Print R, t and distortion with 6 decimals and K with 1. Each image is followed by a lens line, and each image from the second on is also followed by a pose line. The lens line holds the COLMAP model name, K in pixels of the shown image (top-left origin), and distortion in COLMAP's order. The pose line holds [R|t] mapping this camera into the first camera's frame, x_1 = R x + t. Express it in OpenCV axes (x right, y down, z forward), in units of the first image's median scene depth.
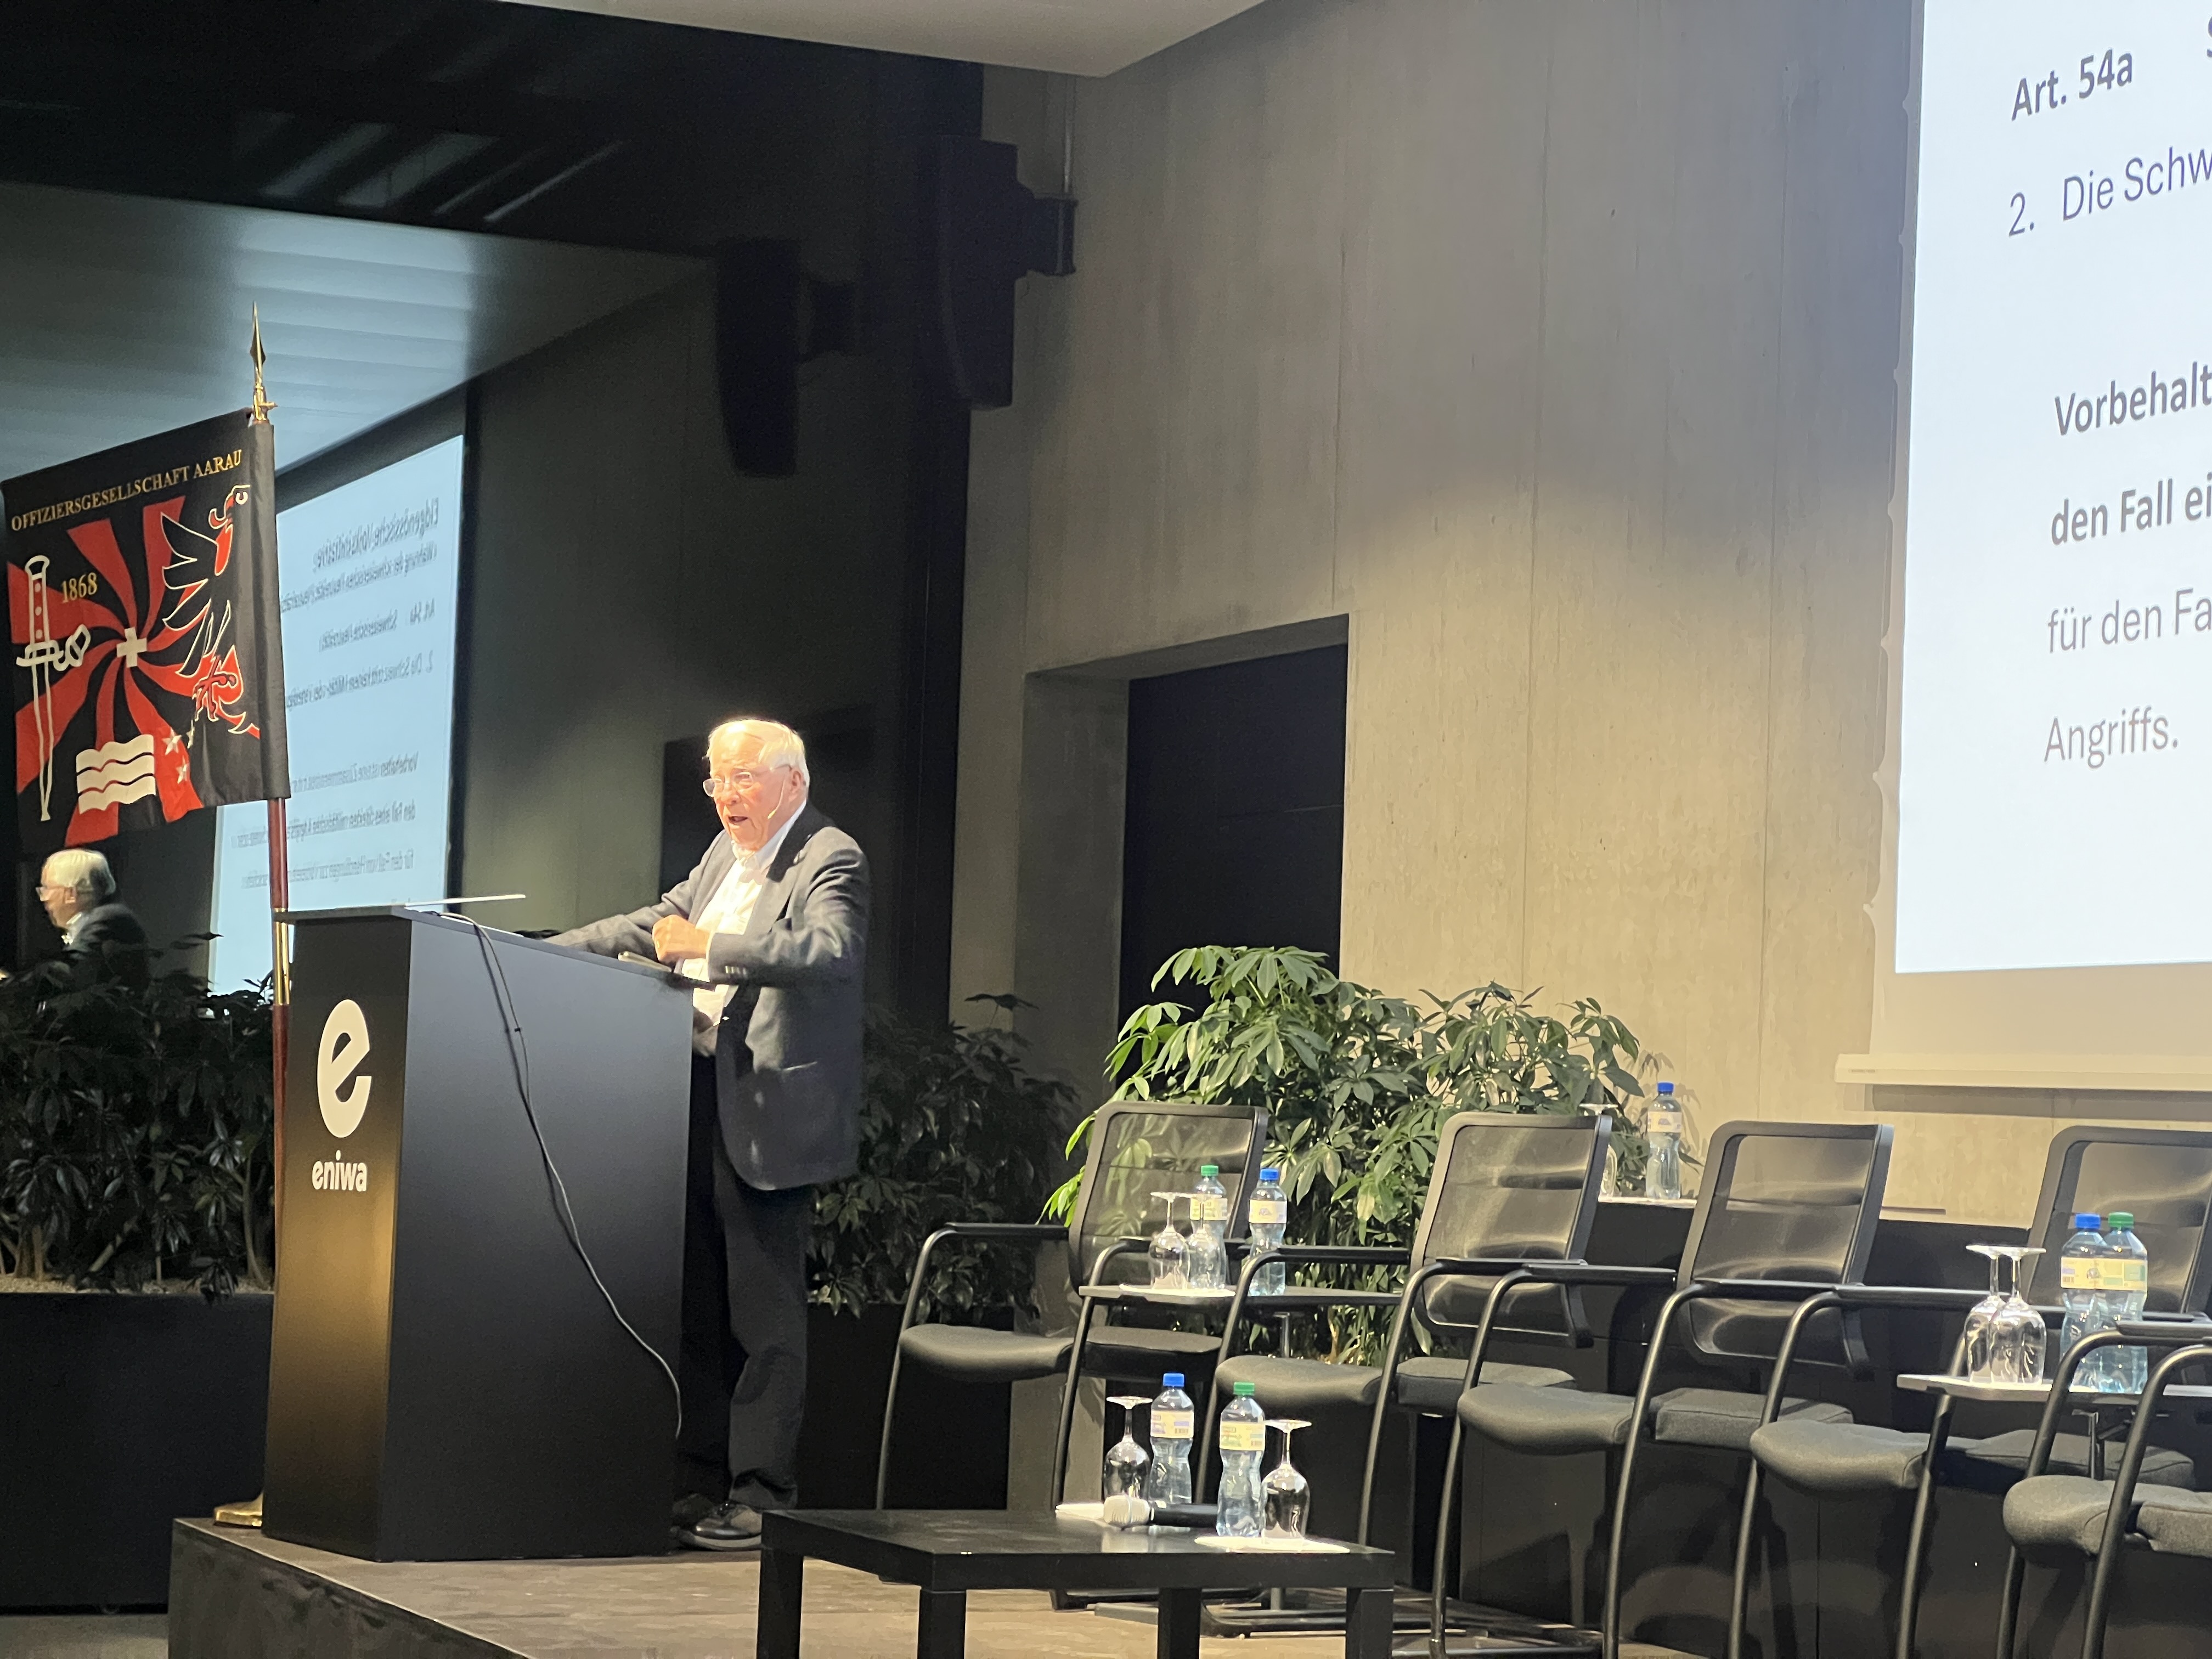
lens RADIAL K [[4938.1, 0, 1122.0], [0, 4938.1, 797.5], [0, 0, 1]] dist [-0.041806, 3.198501]
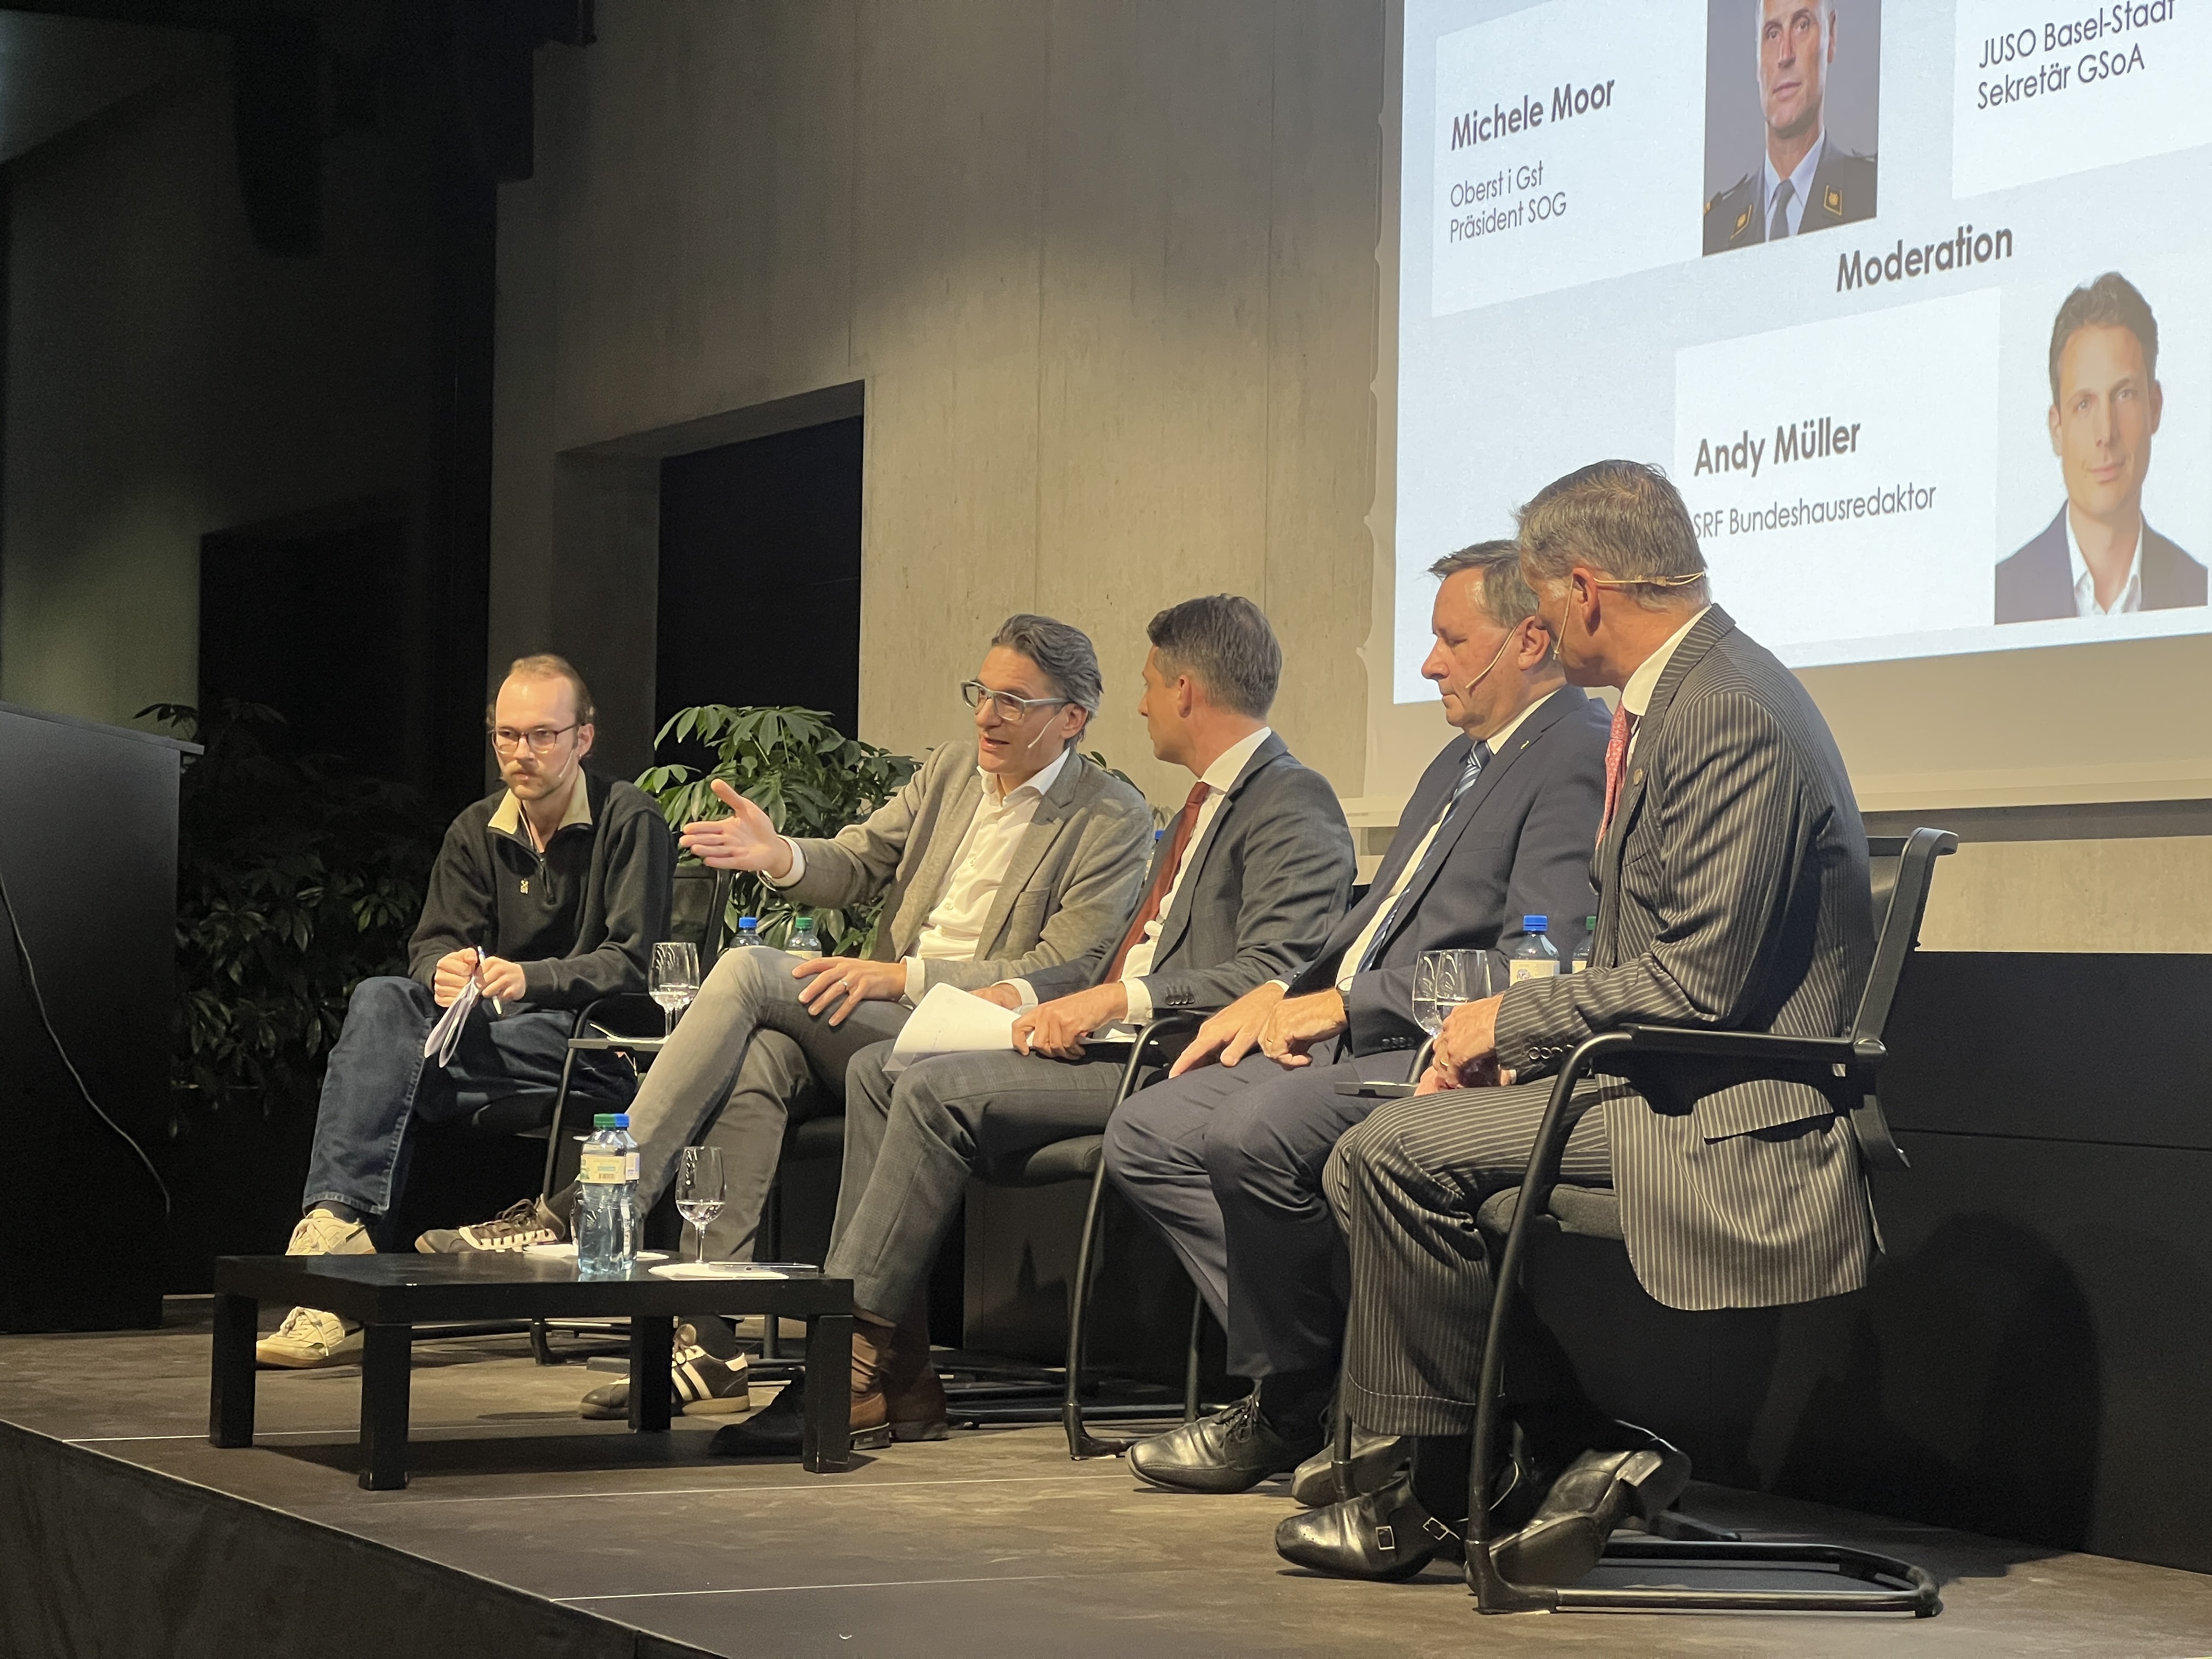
lens RADIAL K [[4938.1, 0, 1122.0], [0, 4938.1, 797.5], [0, 0, 1]] dist [-0.041806, 3.198501]
pose [[0.997082, -0.014612, 0.074932, 0.024097], [0.012068, 0.999339, 0.034290, 0.014845], [-0.075384, -0.033286, 0.996599, 0.004385]]
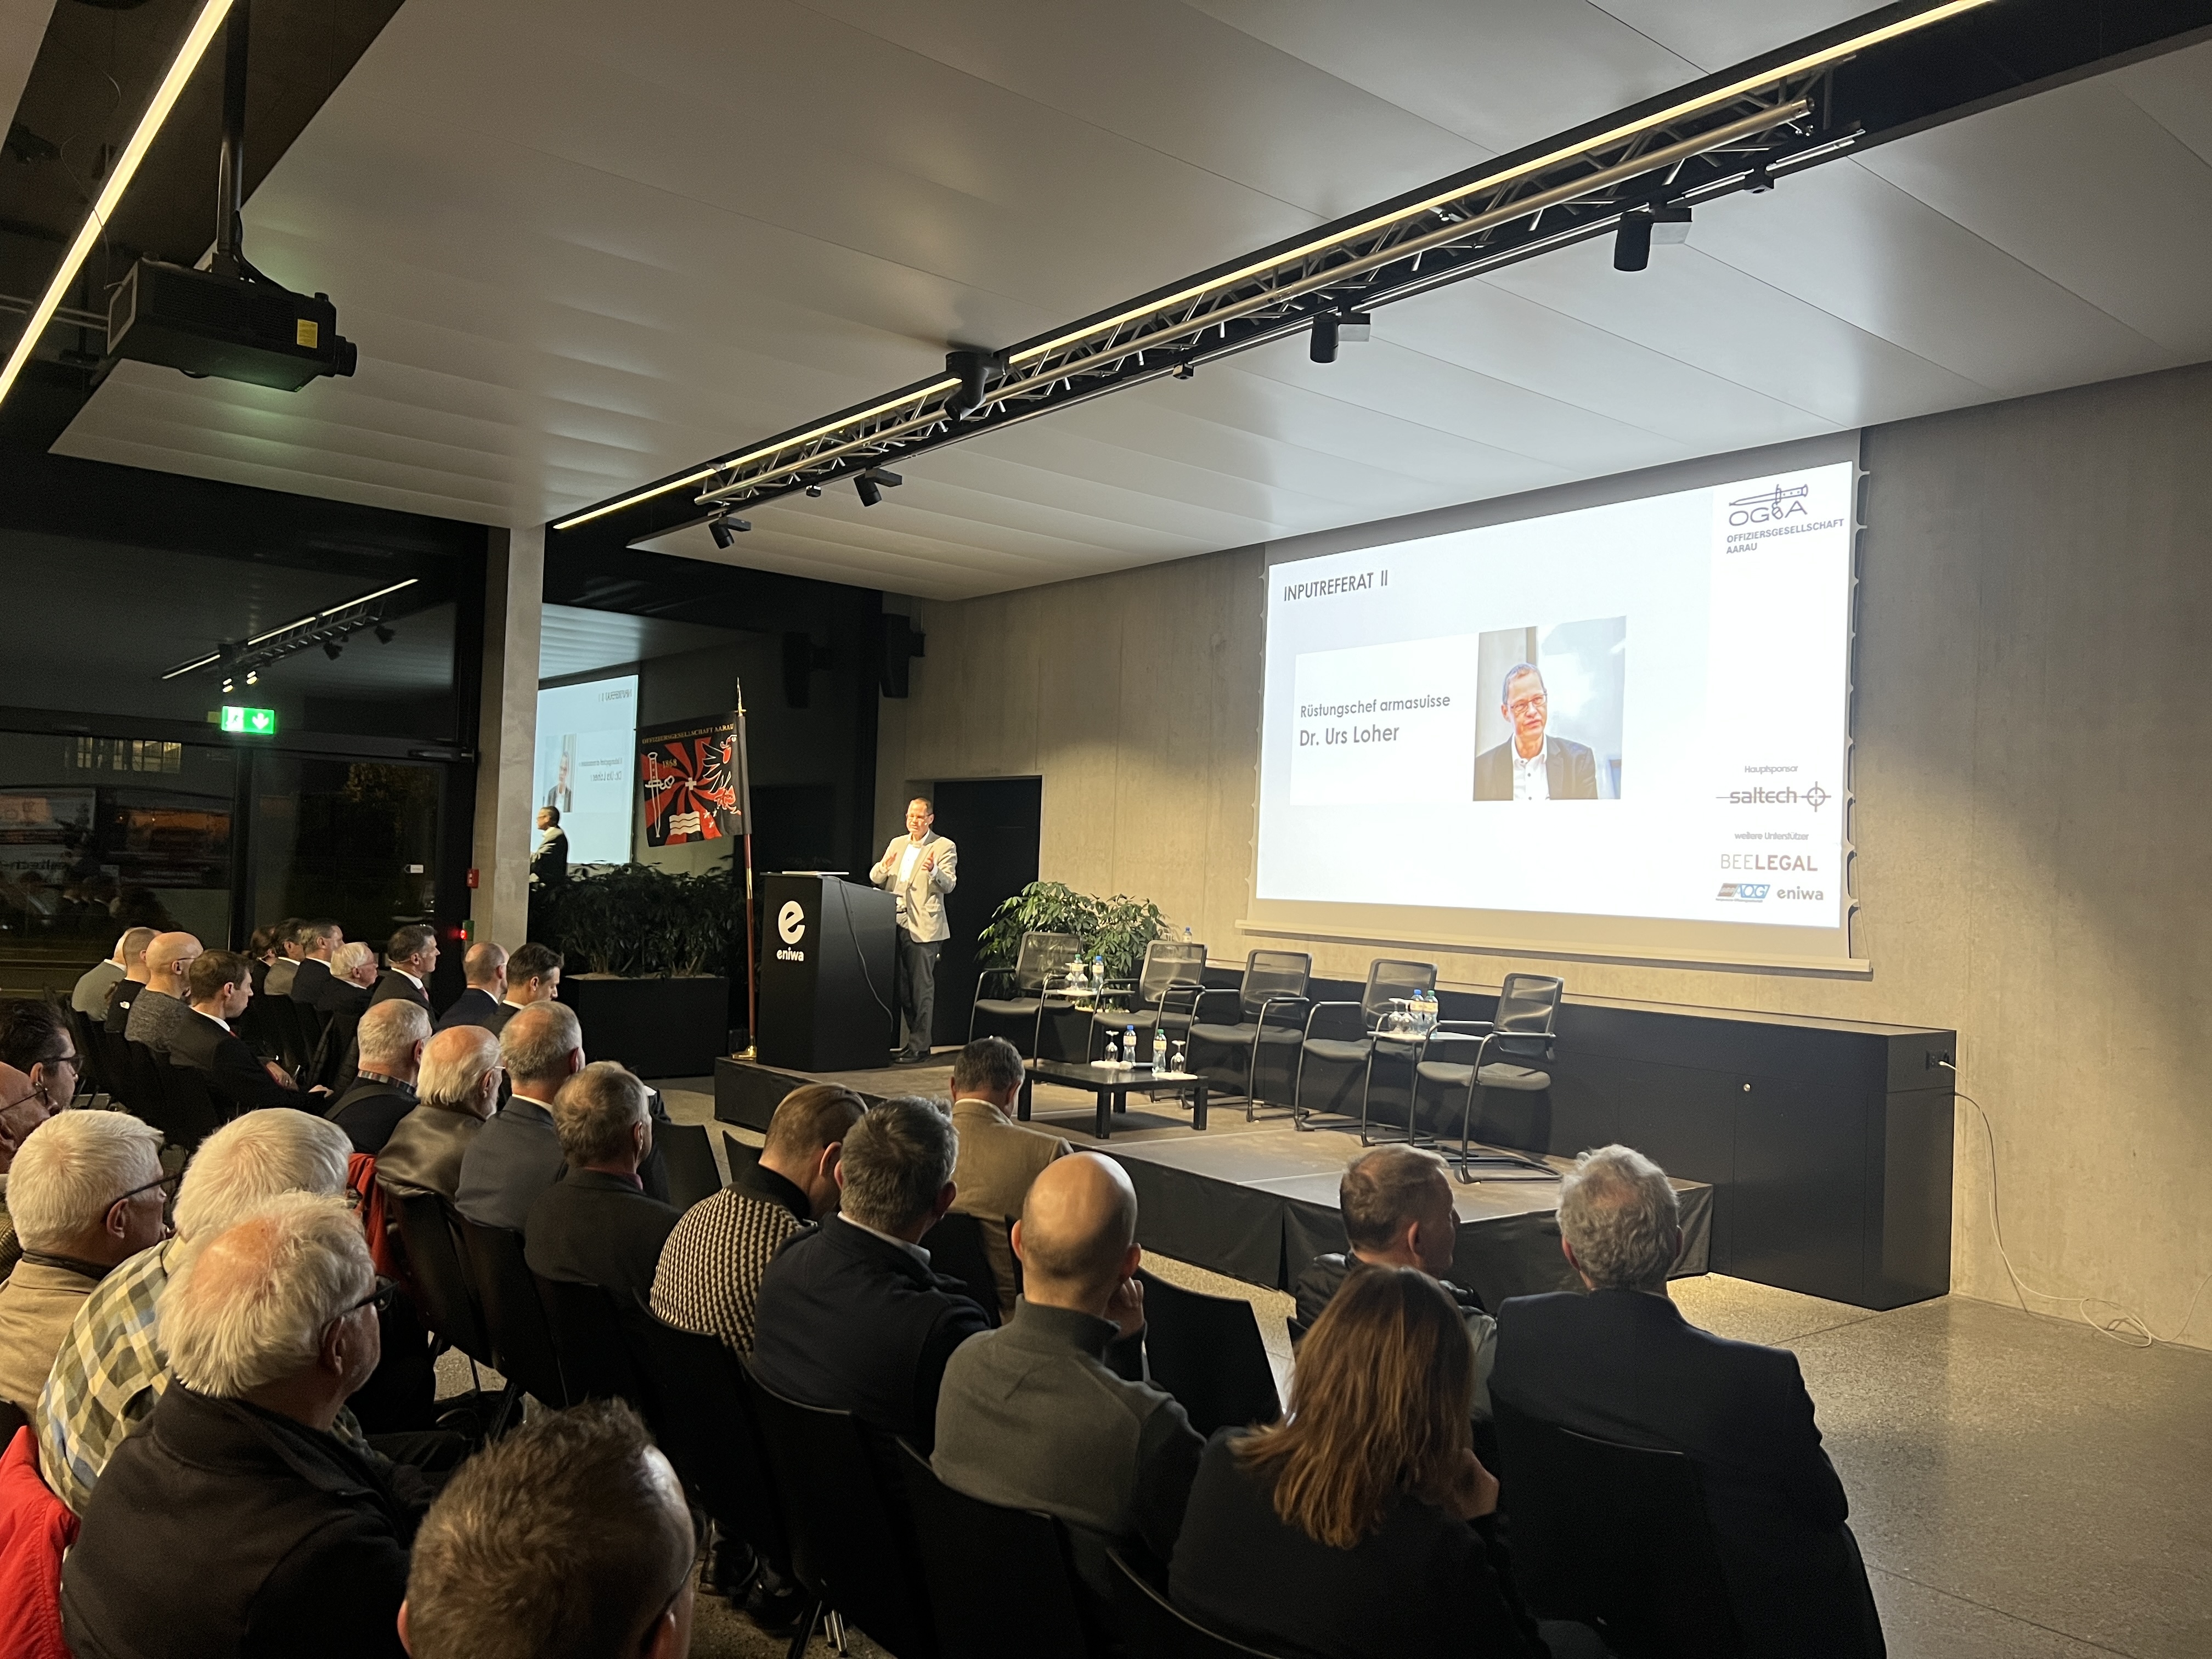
lens RADIAL K [[1664.1, 0, 1113.2], [0, 1664.1, 835.0], [0, 0, 1]] dist [0.132852, -0.276568]
pose [[0.961199, 0.010207, 0.275665, -0.236706], [-0.024565, 0.998512, 0.048681, -0.056745], [-0.274758, -0.053564, 0.960020, -0.105809]]
